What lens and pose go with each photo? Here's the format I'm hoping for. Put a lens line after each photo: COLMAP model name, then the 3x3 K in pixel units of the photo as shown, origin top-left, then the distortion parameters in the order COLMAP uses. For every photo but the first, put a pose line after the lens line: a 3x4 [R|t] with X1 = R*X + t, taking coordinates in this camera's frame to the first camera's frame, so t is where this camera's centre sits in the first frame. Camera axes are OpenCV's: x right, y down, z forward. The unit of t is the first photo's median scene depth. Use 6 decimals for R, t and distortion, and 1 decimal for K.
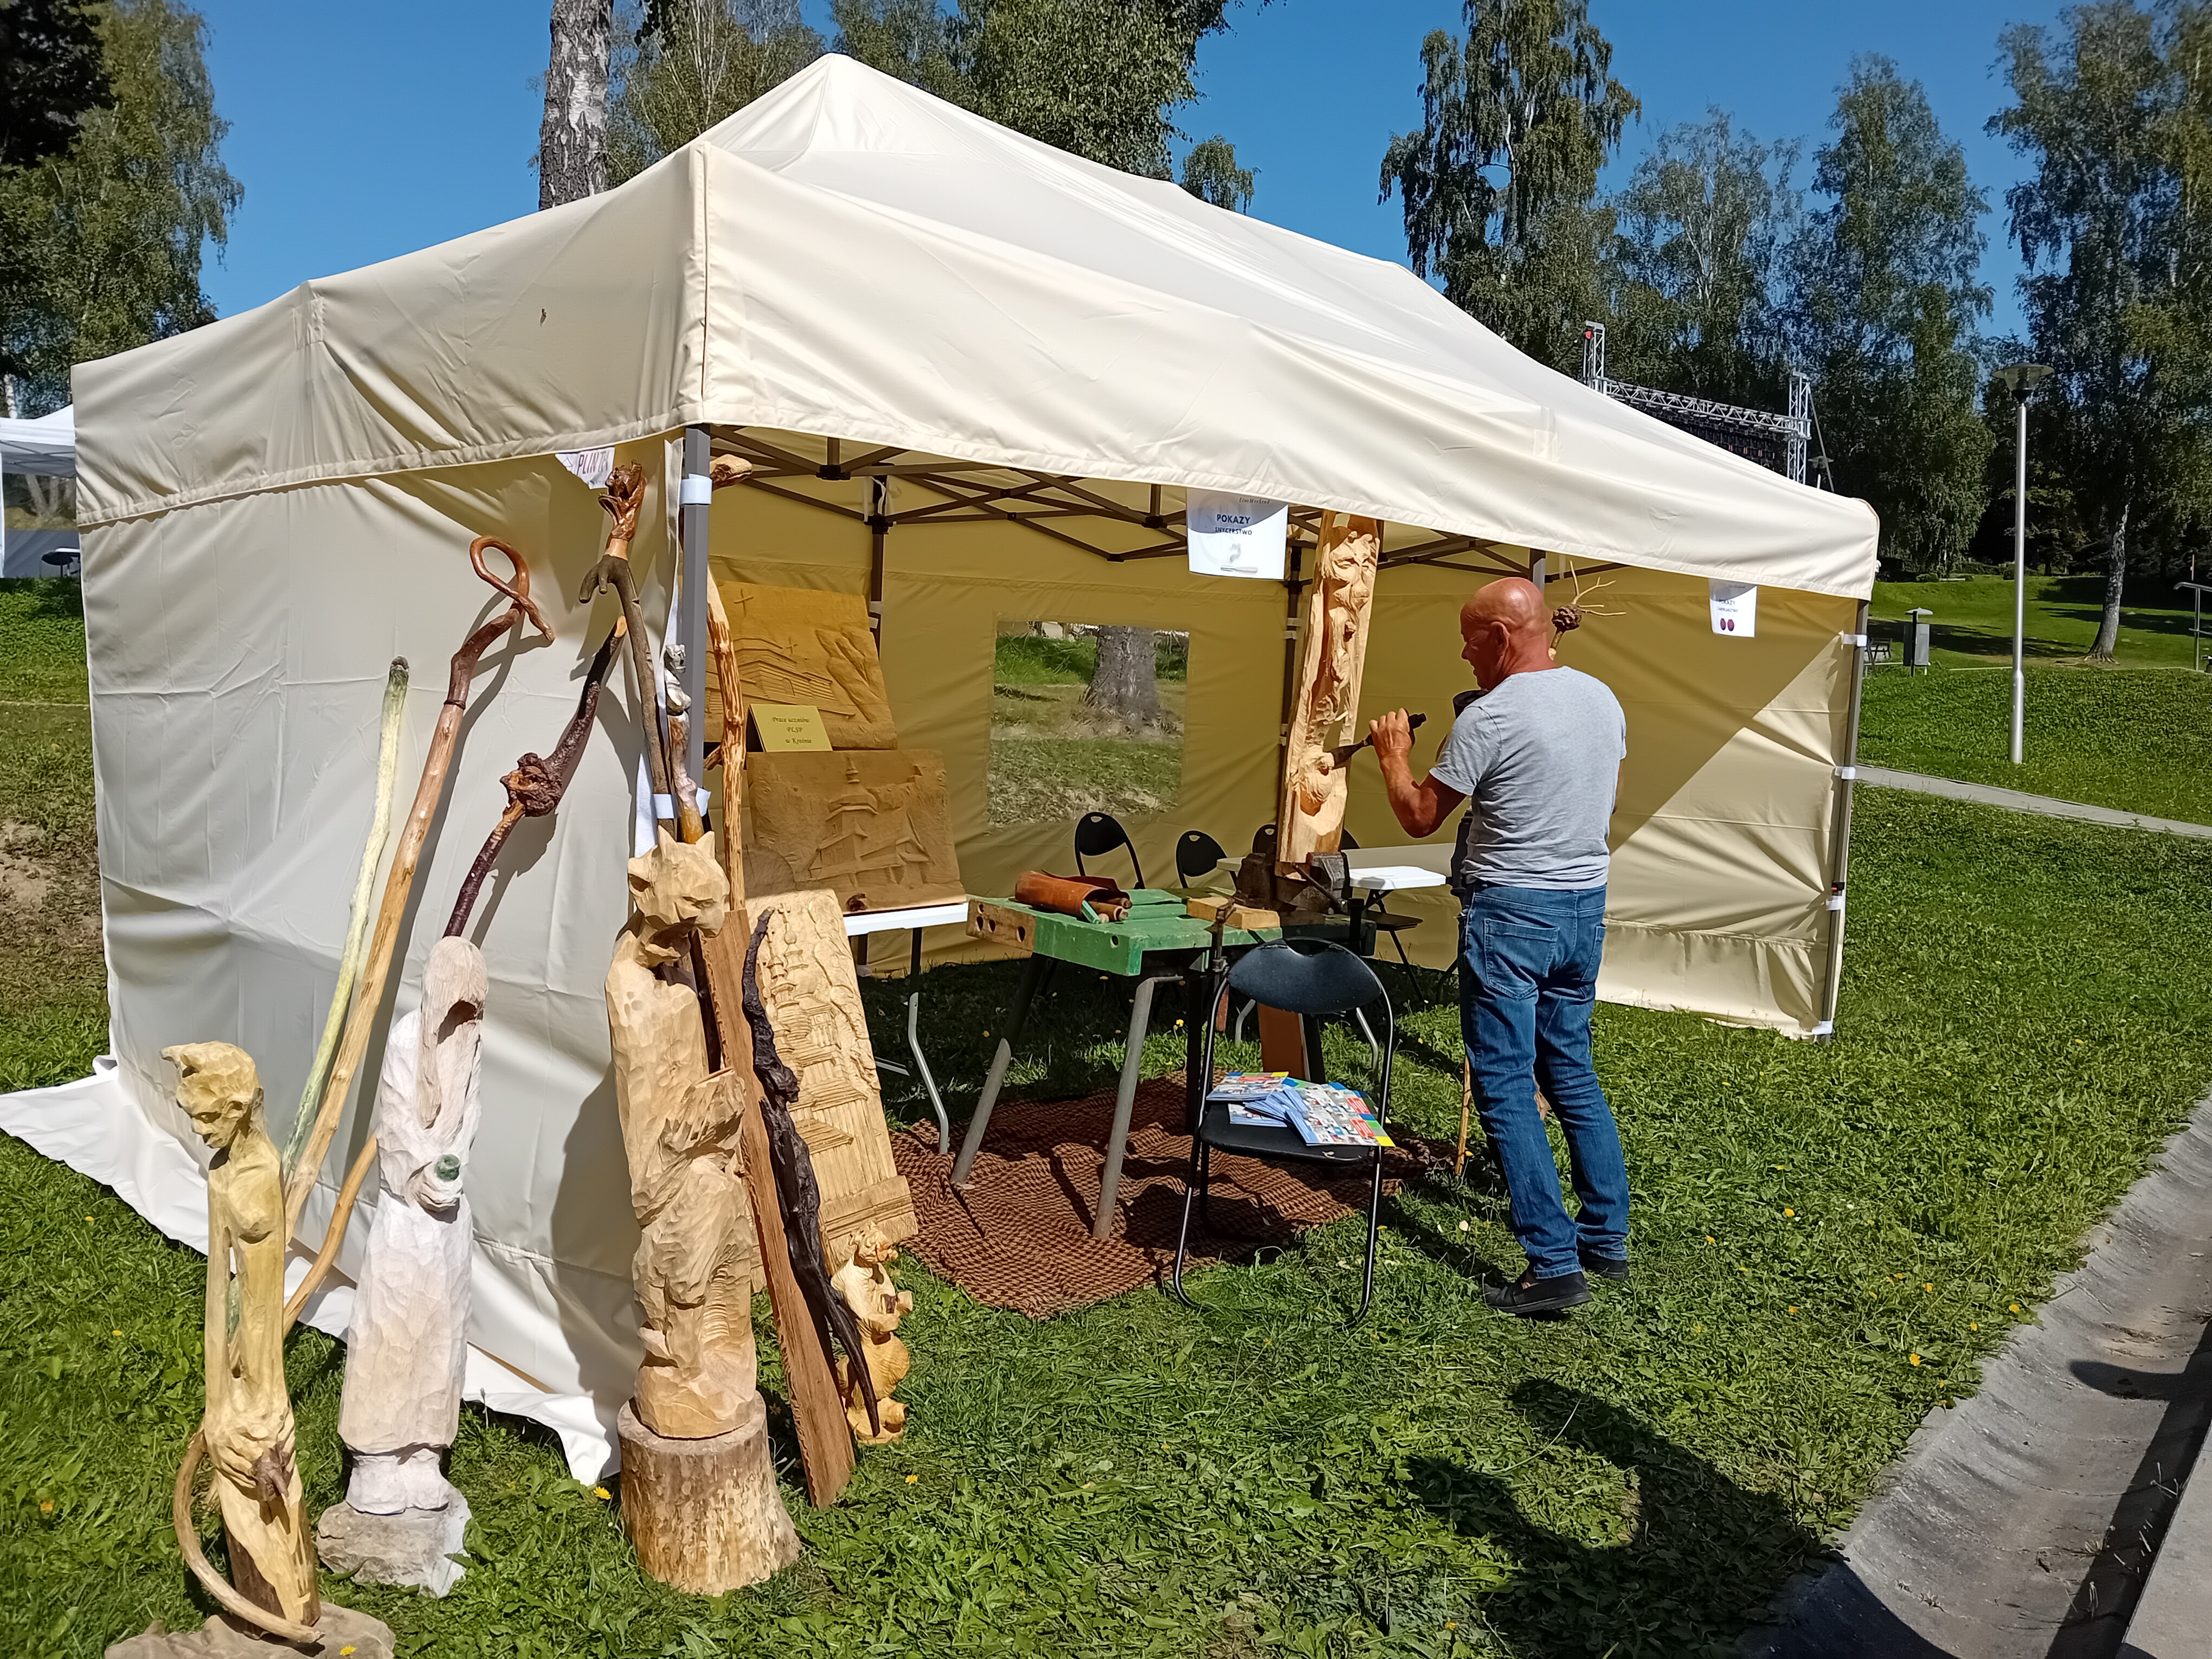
lens RADIAL K [[1685.1, 0, 1106.4], [0, 1685.1, 813.4], [0, 0, 1]] dist [-0.021059, -0.001502]
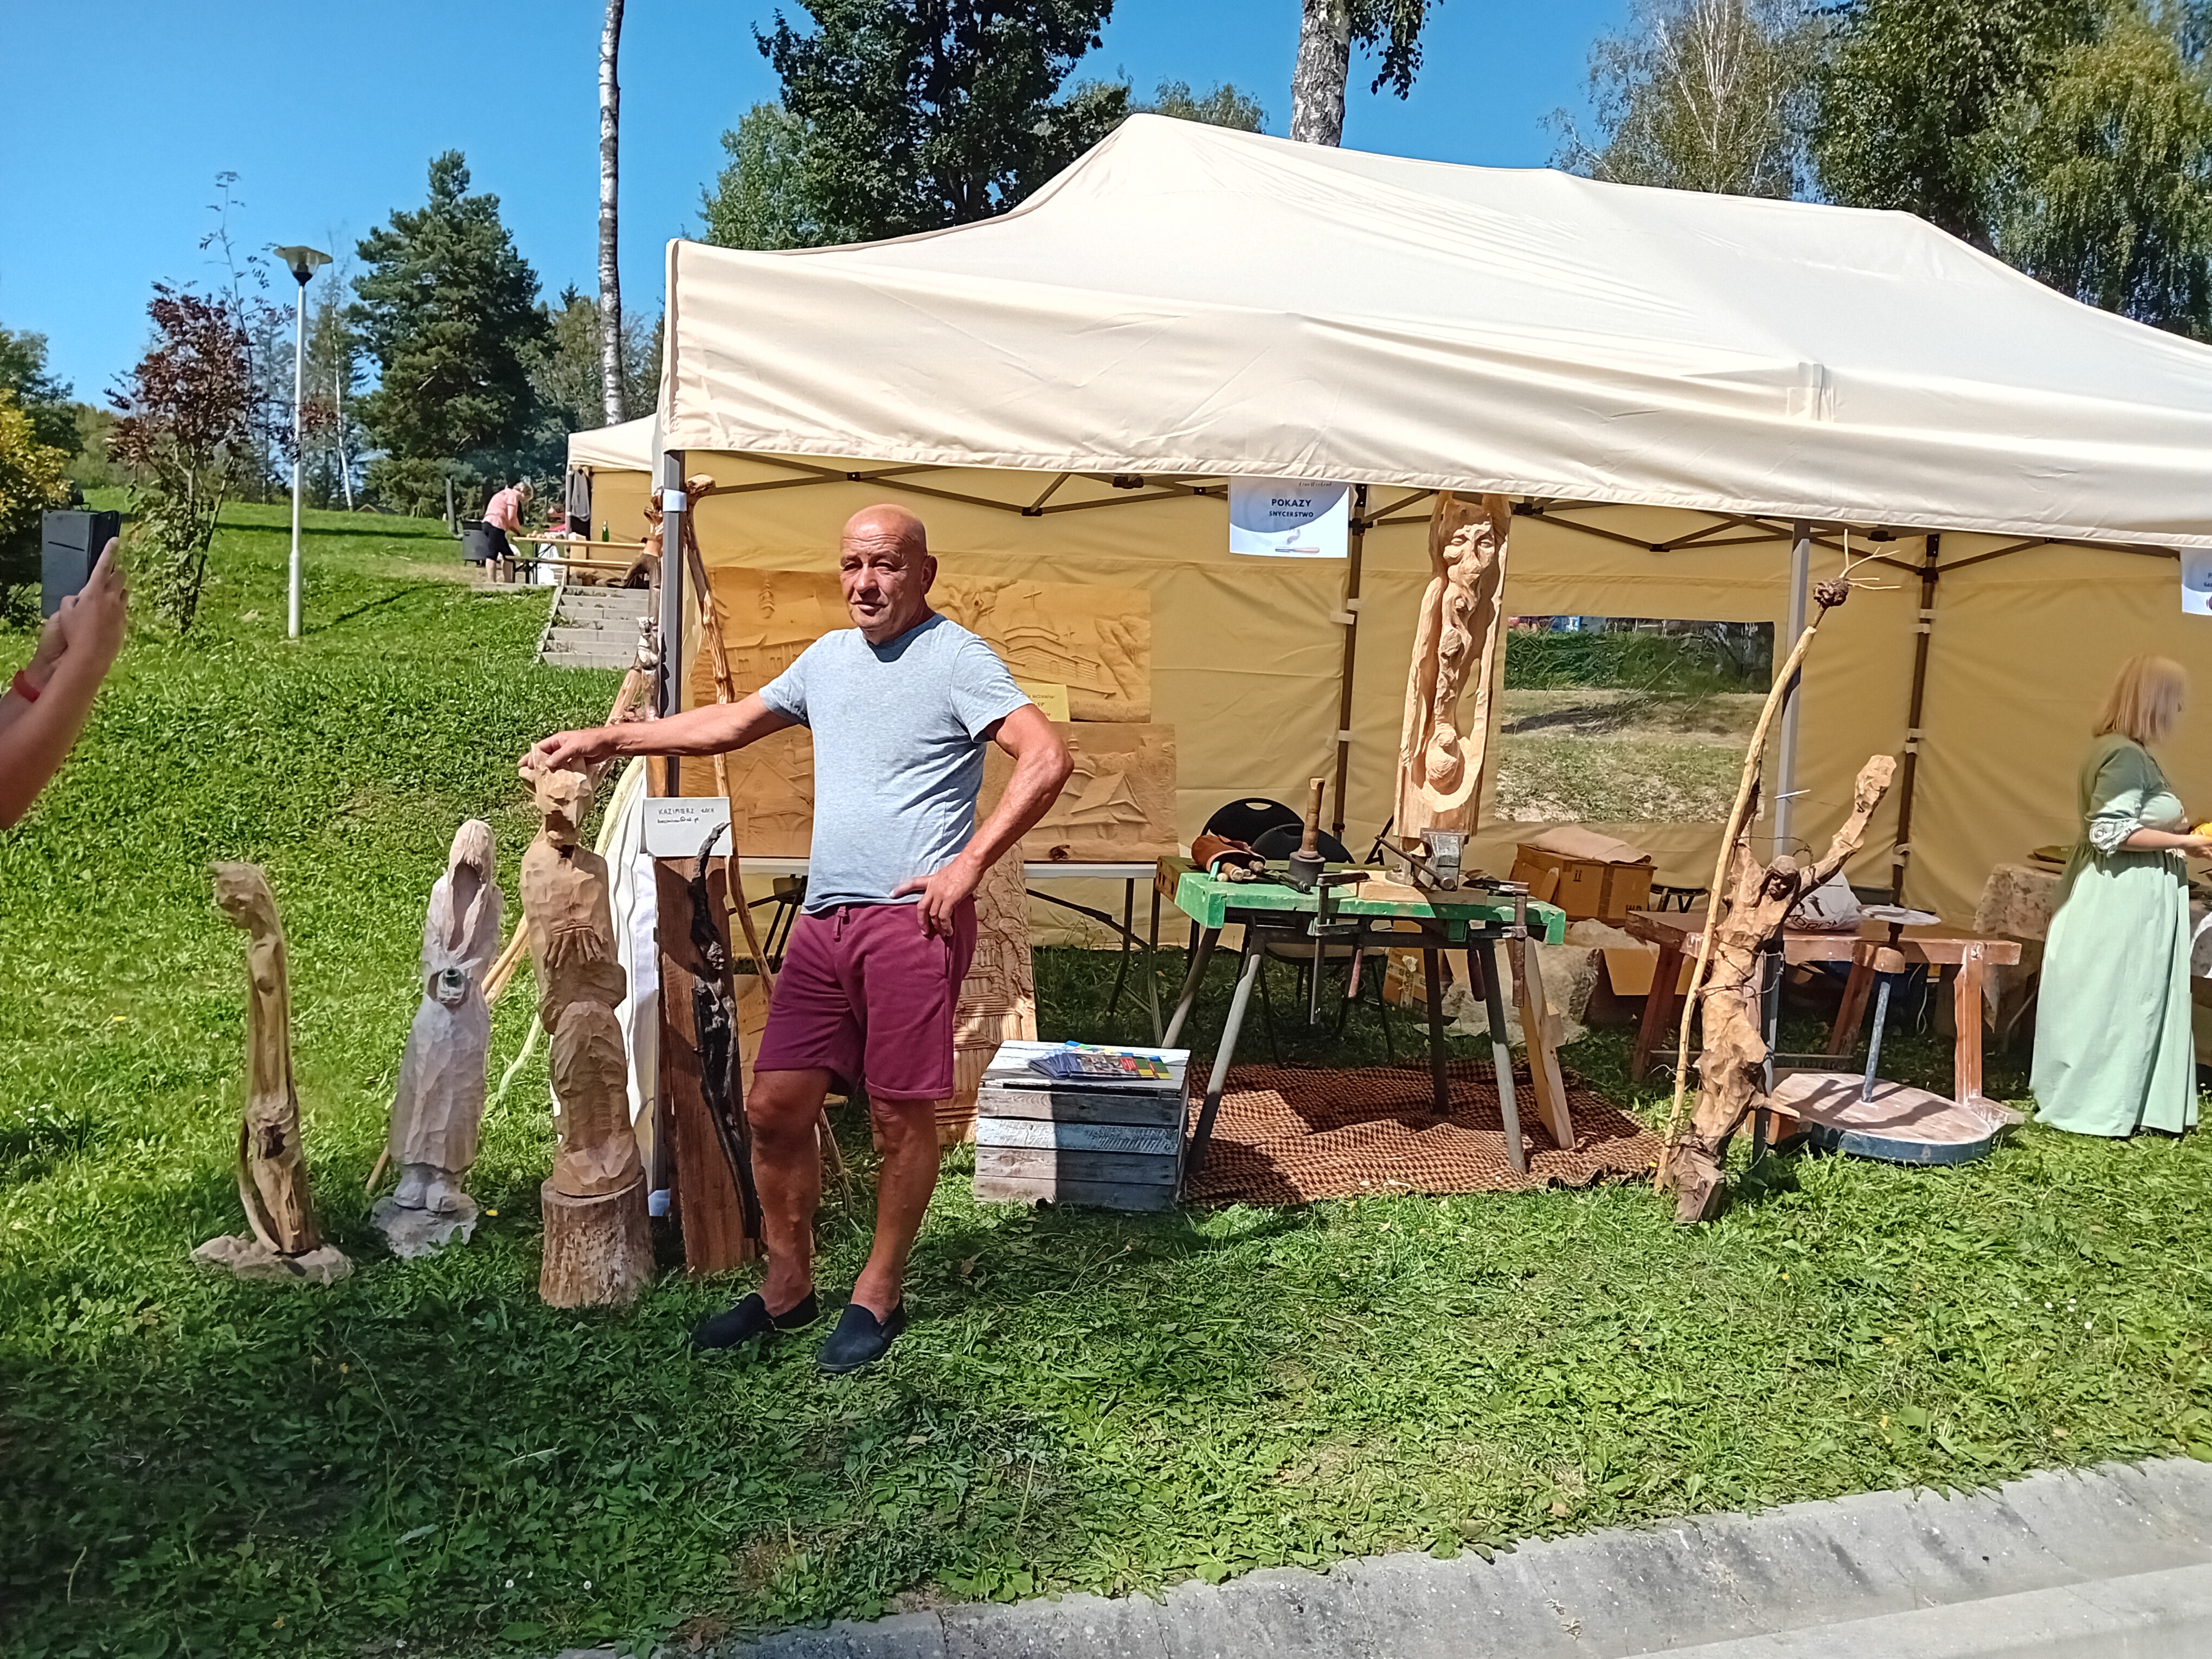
lens RADIAL K [[1655.1, 0, 1106.0], [0, 1655.1, 829.5], [0, 0, 1]] dist [0.000480, 0.001118]
pose [[0.841045, 0.051231, -0.538534, 0.544239], [-0.051872, 0.998556, 0.013983, 0.022003], [0.538473, 0.016174, 0.842487, 0.062566]]
